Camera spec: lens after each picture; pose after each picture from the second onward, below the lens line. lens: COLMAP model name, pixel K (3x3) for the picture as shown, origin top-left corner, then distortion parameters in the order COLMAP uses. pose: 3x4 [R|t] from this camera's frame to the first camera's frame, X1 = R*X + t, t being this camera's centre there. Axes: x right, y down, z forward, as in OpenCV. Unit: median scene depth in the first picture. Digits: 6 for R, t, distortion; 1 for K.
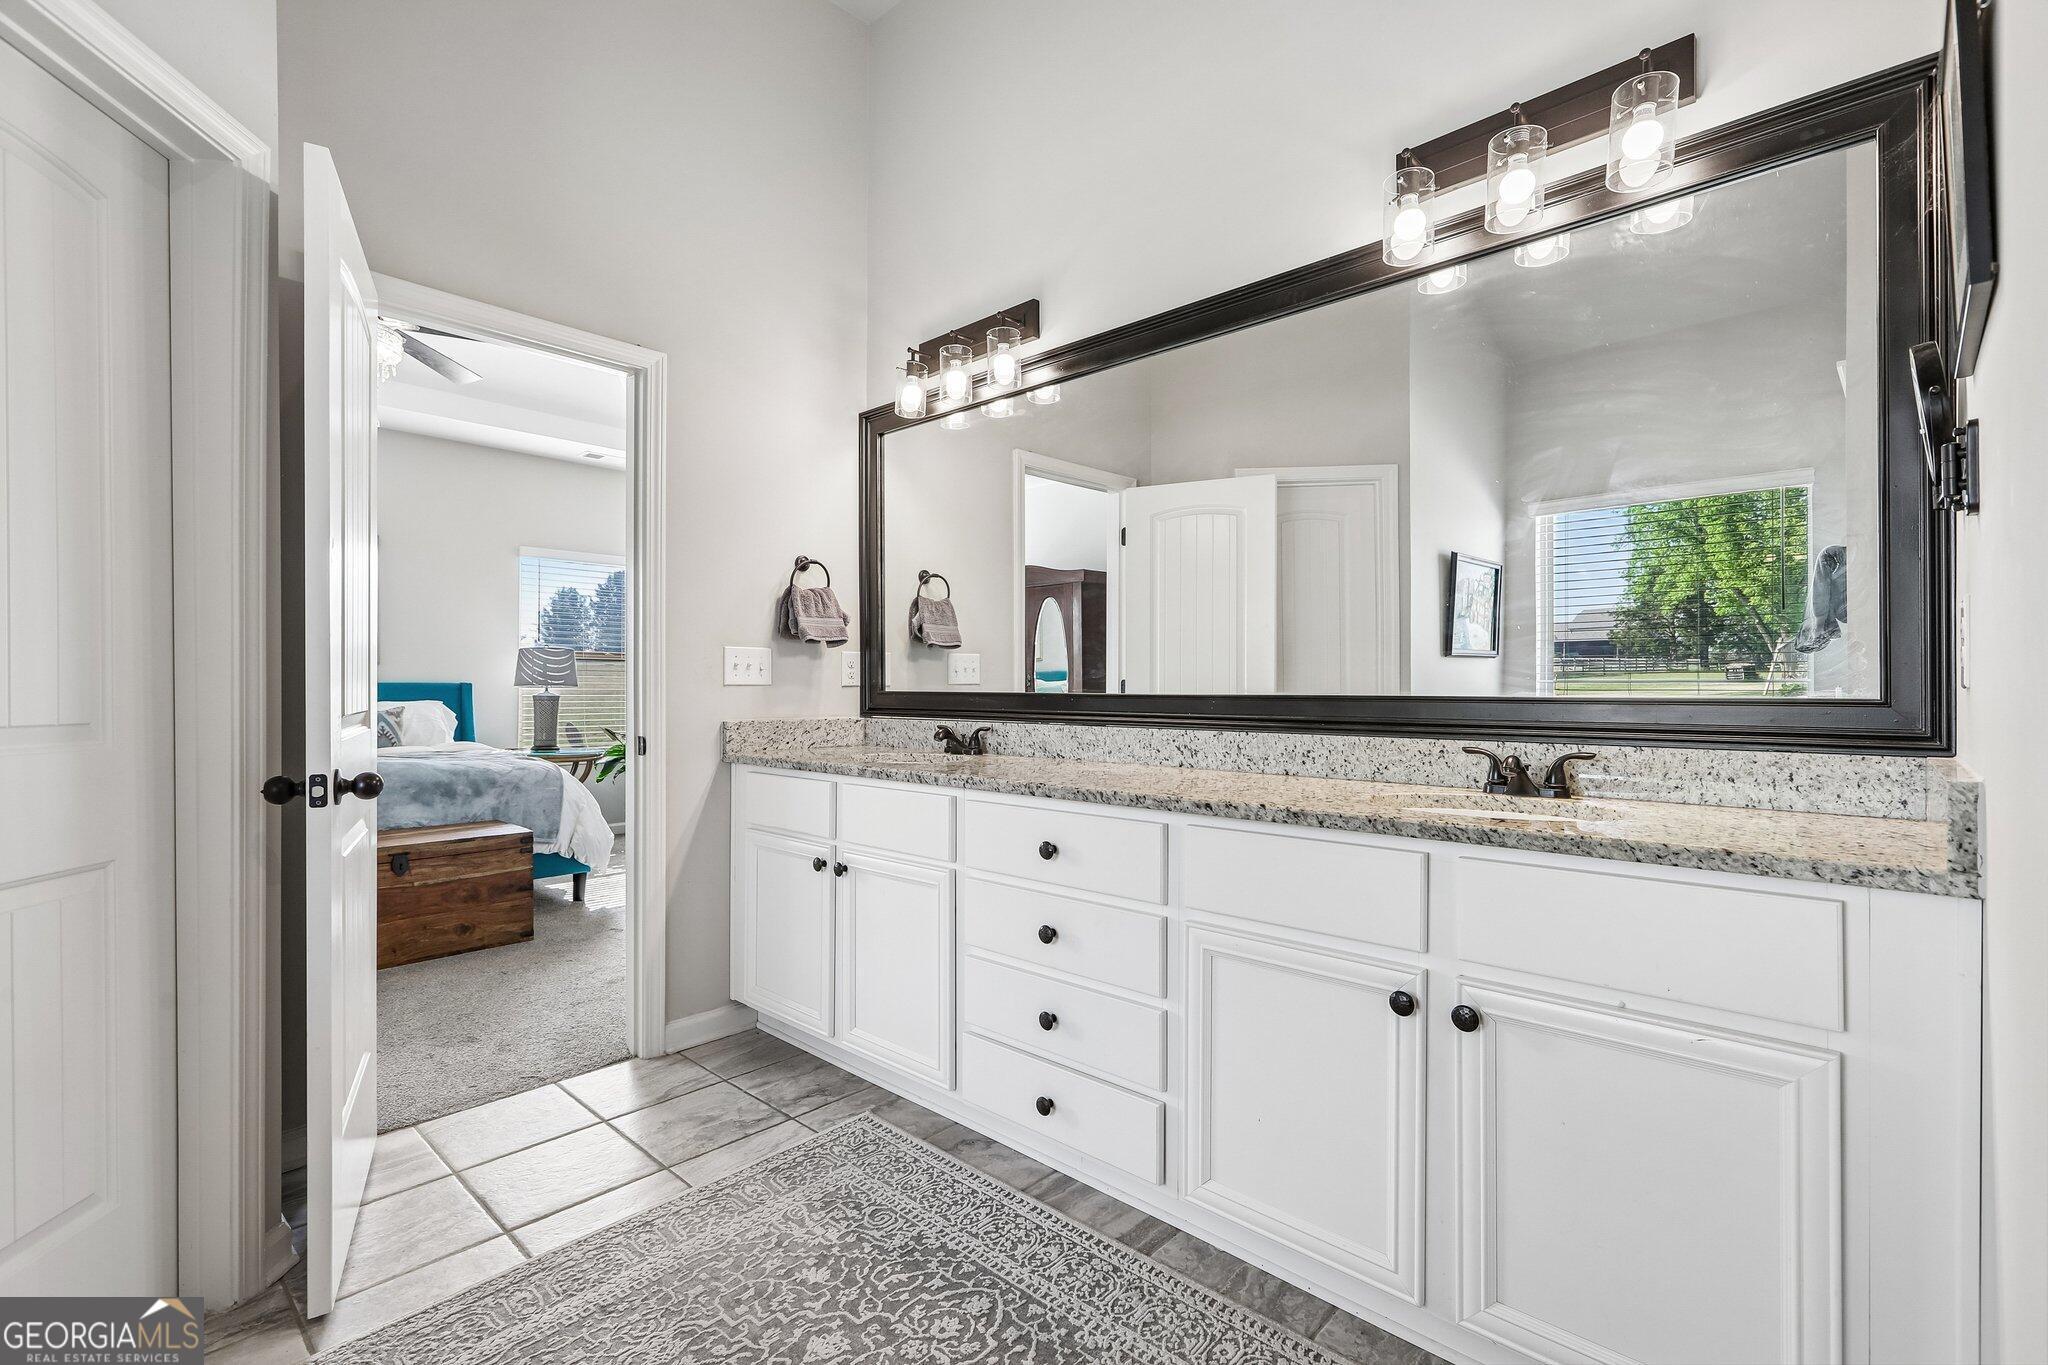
lens RADIAL K [[911.6, 0, 1038.4], [0, 911.6, 684.6], [0, 0, 1]] dist [-0.000530, 0.000978]
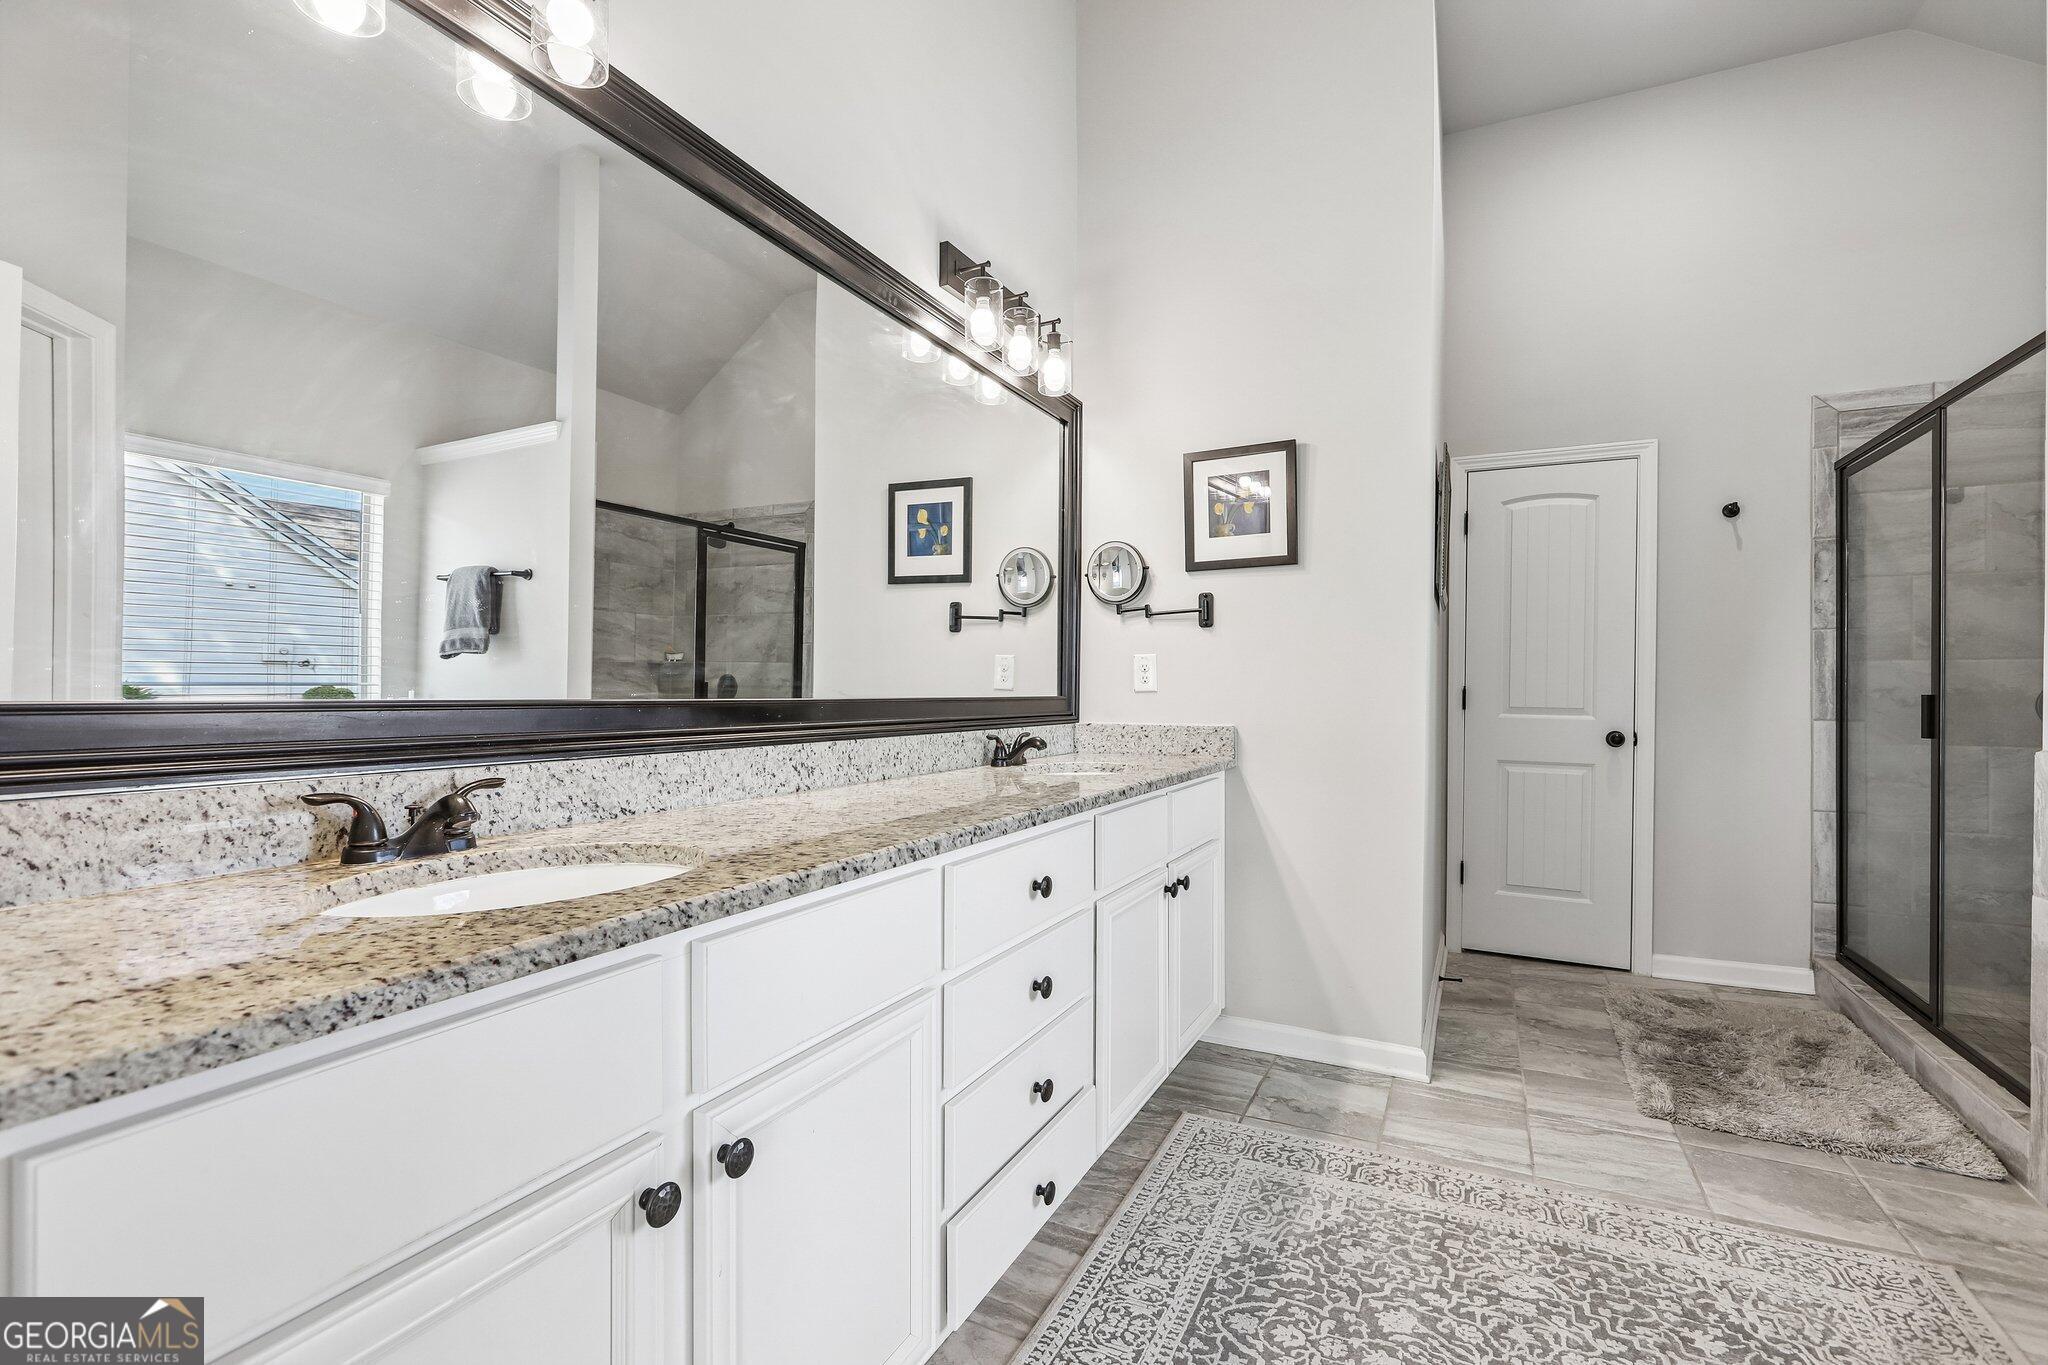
lens RADIAL K [[911.6, 0, 1028.9], [0, 911.6, 689.7], [0, 0, 1]] dist [-0.000530, 0.000978]
pose [[-0.275161, 0.001127, 0.961397, -0.736770], [-0.004972, 0.999984, -0.002596, 0.004856], [-0.961385, -0.005494, -0.275151, 1.166800]]
